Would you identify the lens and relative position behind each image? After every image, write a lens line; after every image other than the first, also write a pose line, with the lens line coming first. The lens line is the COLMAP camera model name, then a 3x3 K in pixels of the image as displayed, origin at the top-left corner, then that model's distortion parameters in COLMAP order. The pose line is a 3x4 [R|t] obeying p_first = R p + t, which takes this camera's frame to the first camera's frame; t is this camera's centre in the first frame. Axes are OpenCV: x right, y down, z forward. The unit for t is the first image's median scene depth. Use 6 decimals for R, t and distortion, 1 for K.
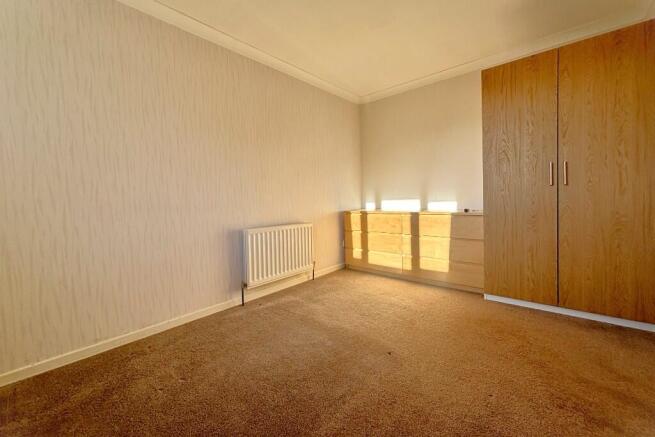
lens RADIAL K [[267.8, 0, 327.2], [0, 267.8, 208.8], [0, 0, 1]] dist [0.002032, 0.000393]
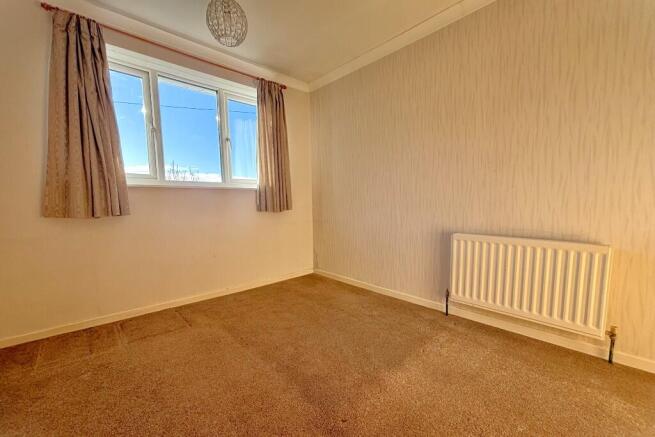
lens RADIAL K [[269.3, 0, 325.7], [0, 269.3, 228.7], [0, 0, 1]] dist [0.001274, 0.000158]
pose [[-0.127513, 0.128032, -0.983539, 0.593986], [-0.014469, 0.991288, 0.130917, -0.043196], [0.991731, 0.030924, -0.124549, 0.690598]]
